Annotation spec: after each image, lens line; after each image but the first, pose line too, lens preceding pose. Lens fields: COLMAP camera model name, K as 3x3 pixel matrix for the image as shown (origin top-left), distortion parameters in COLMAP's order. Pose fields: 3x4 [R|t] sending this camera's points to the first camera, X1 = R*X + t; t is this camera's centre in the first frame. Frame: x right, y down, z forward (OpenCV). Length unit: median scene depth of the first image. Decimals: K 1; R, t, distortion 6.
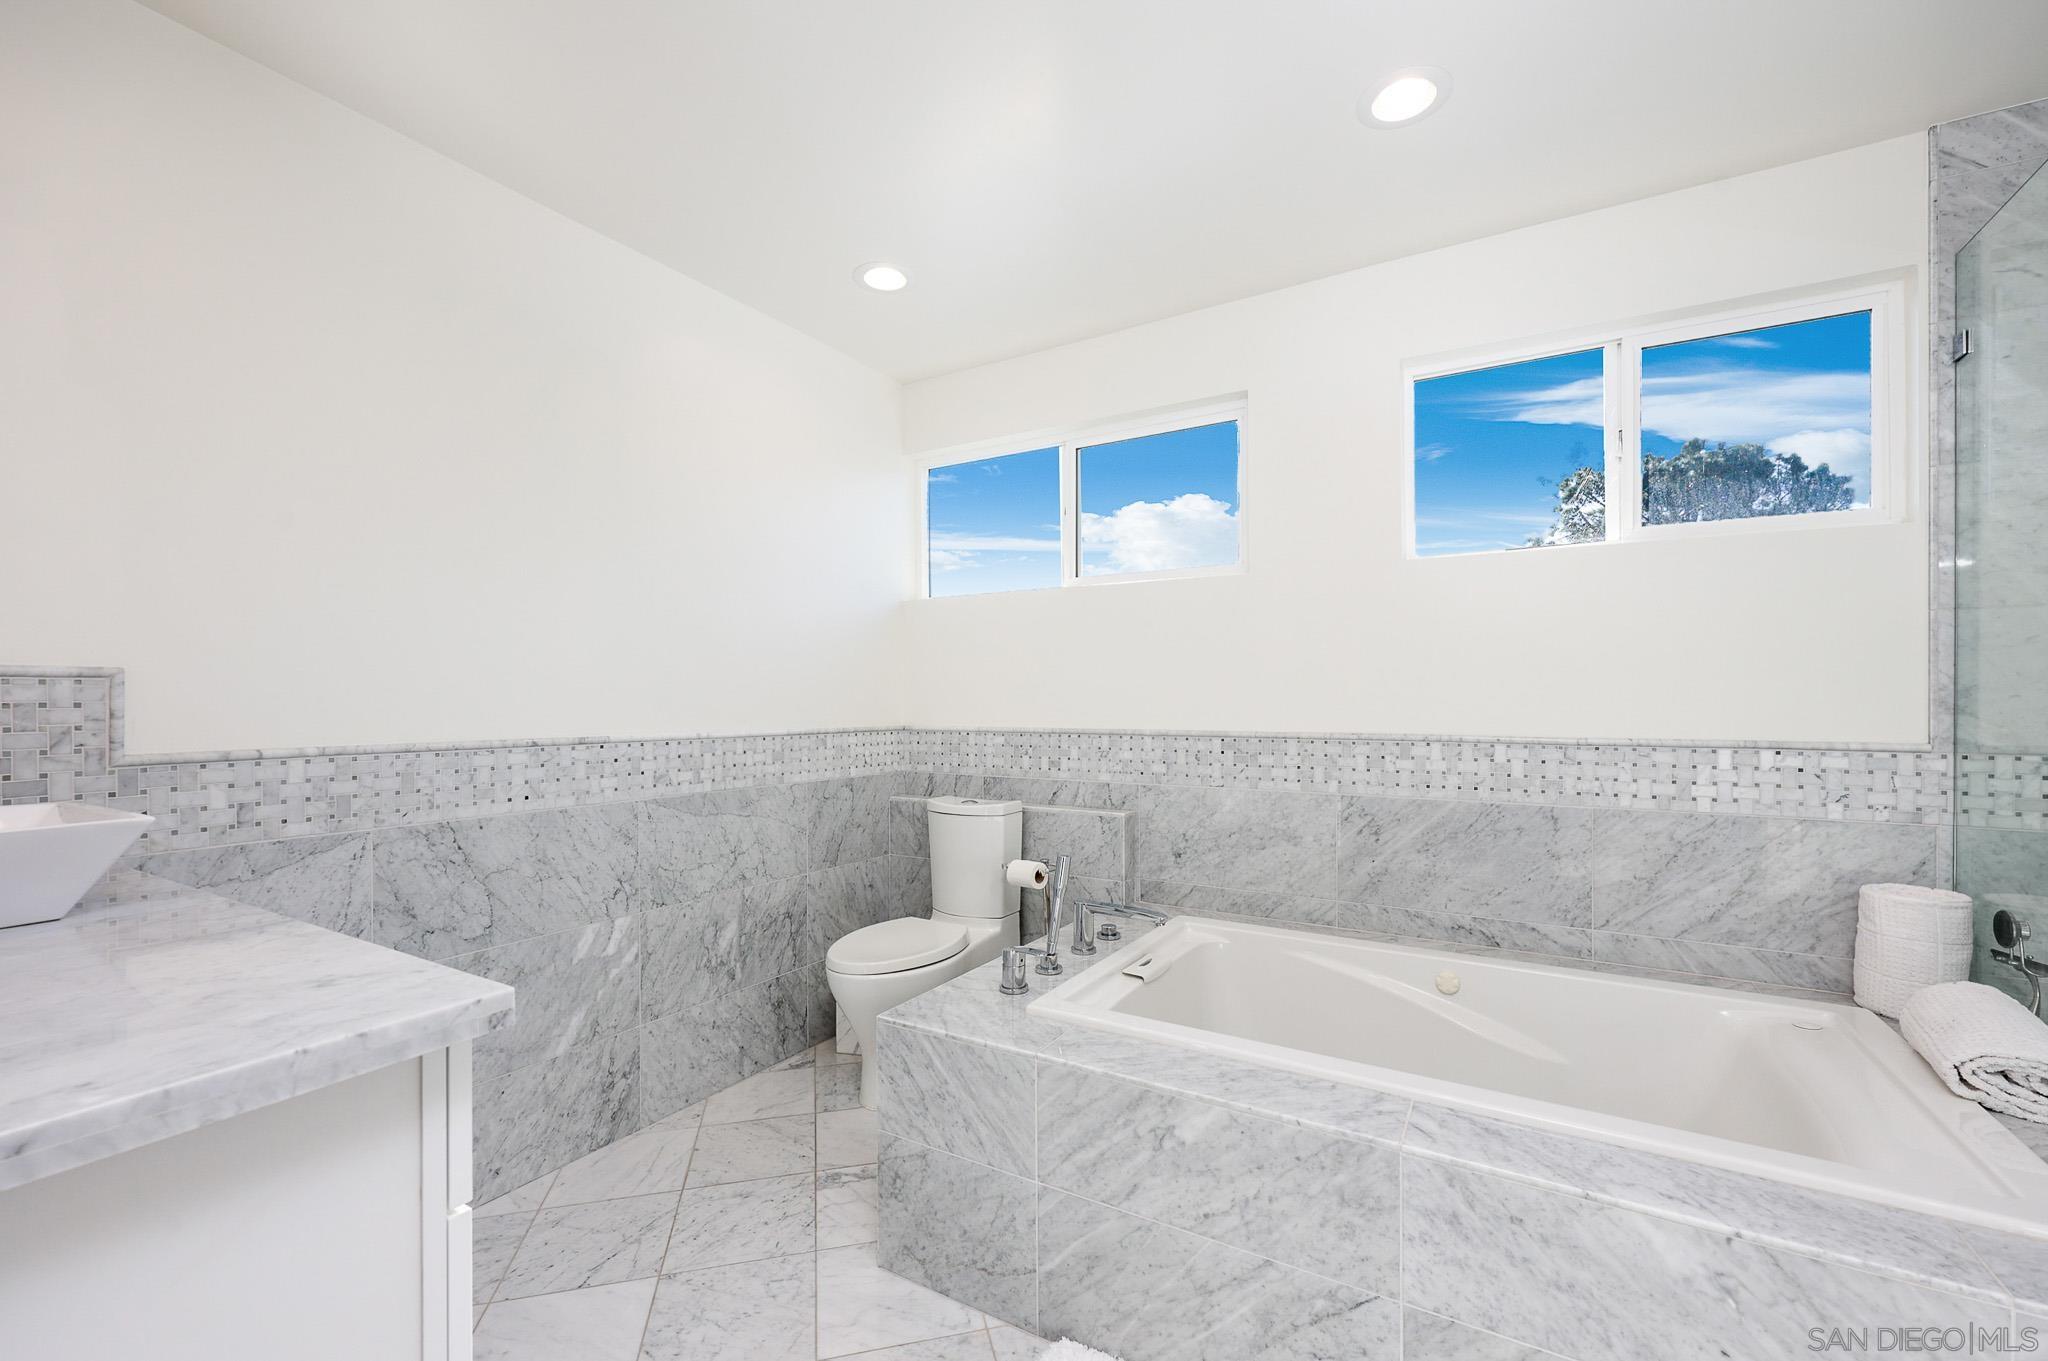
lens RADIAL K [[832.8, 0, 1024.1], [0, 832.8, 698.9], [0, 0, 1]] dist [0.001006, -0.000056]
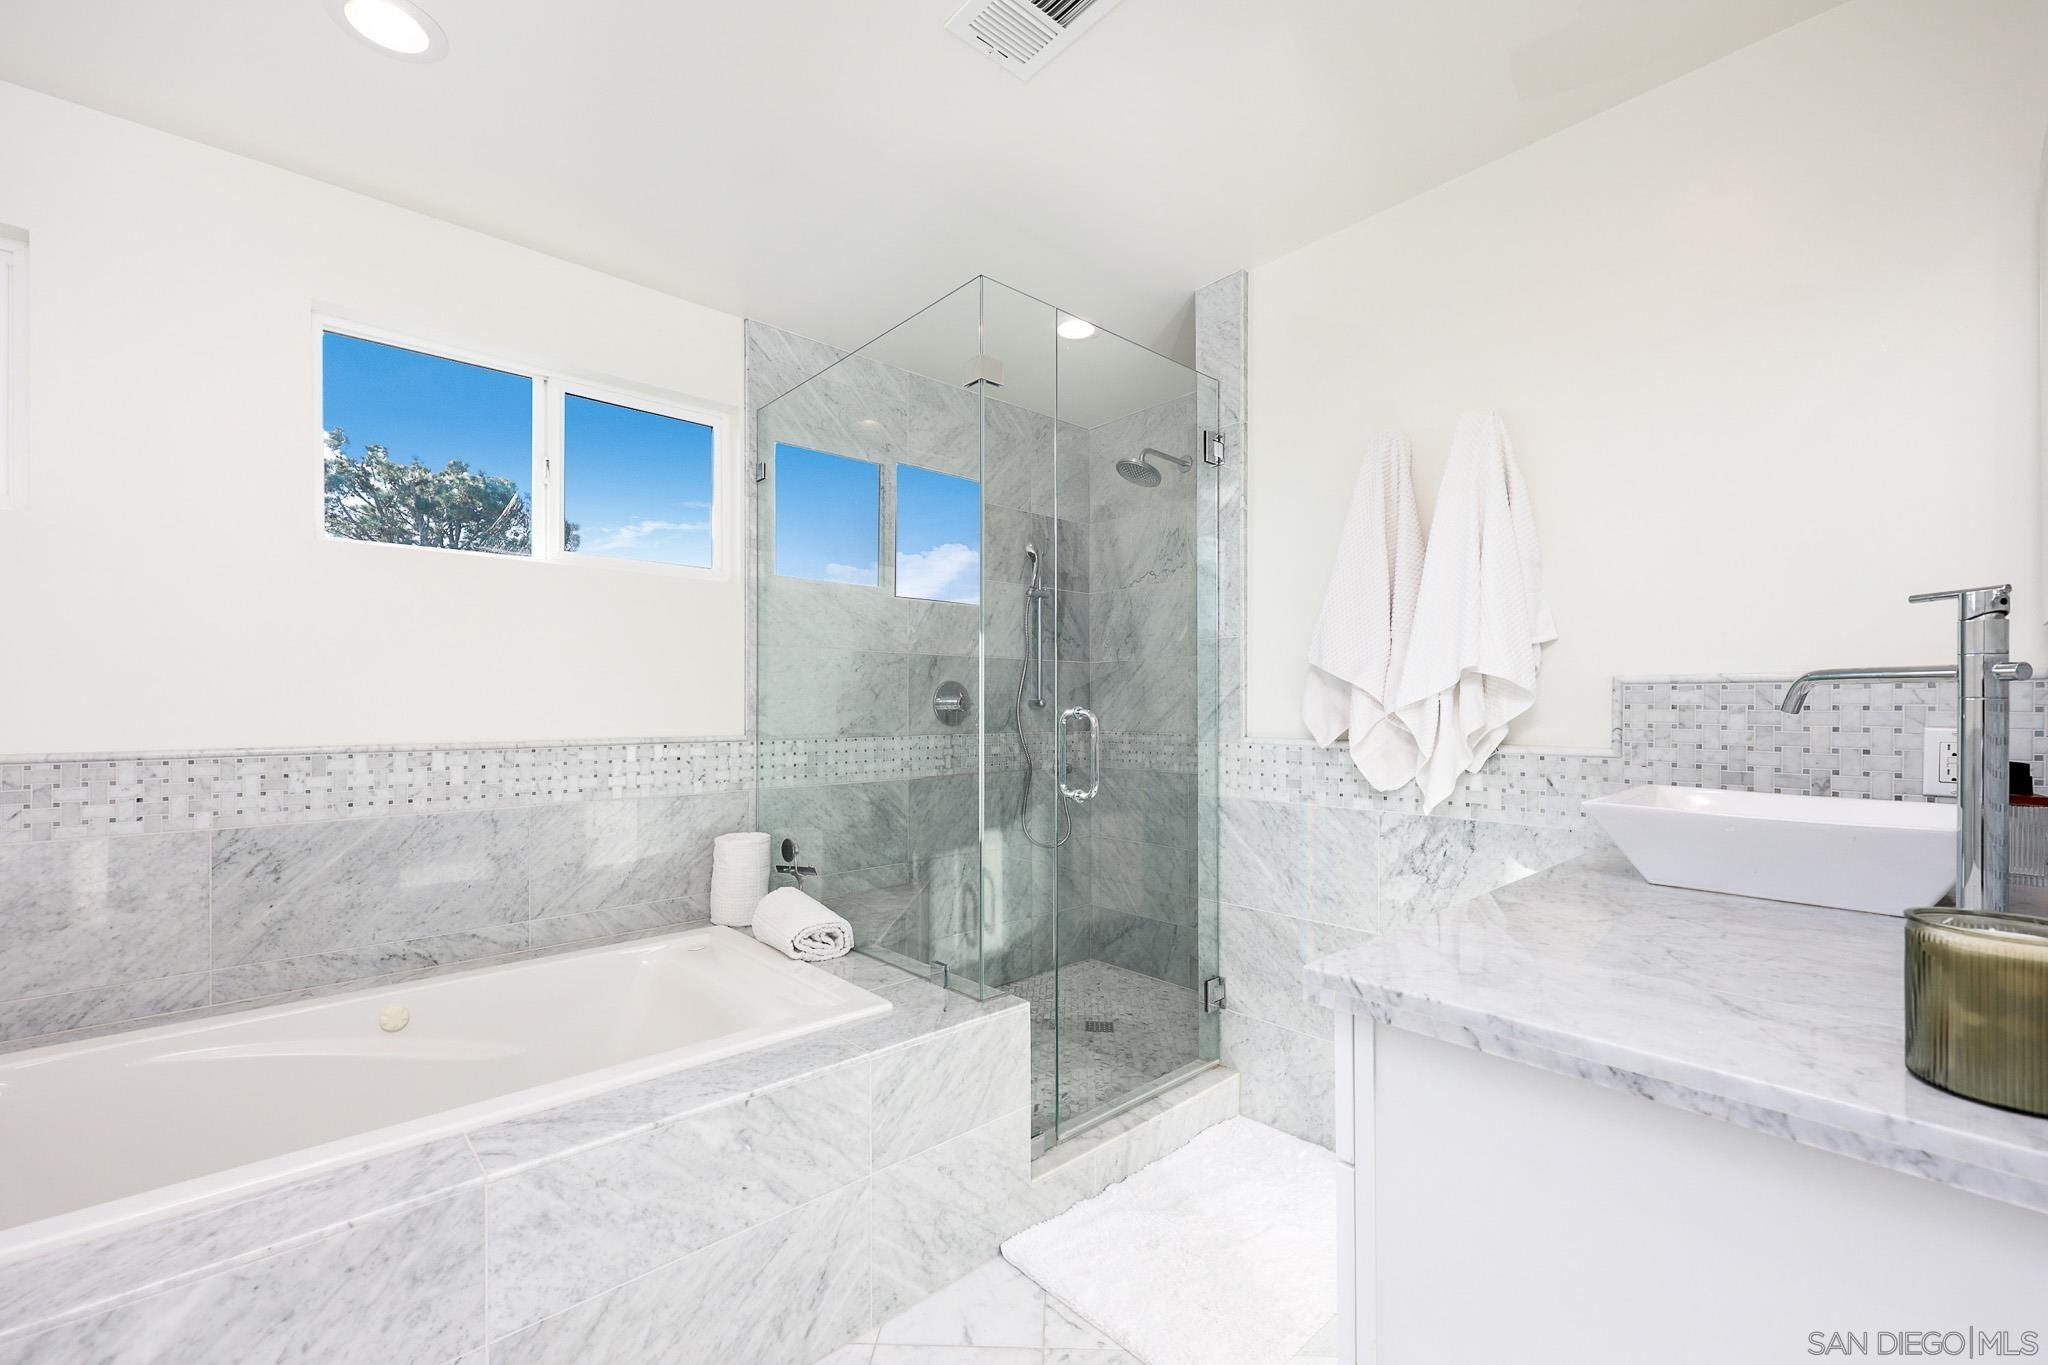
lens RADIAL K [[832.8, 0, 1024.1], [0, 832.8, 700.9], [0, 0, 1]] dist [0.001006, -0.000056]
pose [[0.299186, 0.005770, 0.954178, -0.152586], [-0.000225, 0.999982, -0.005977, 0.001769], [-0.954195, 0.001574, 0.299181, 0.078821]]
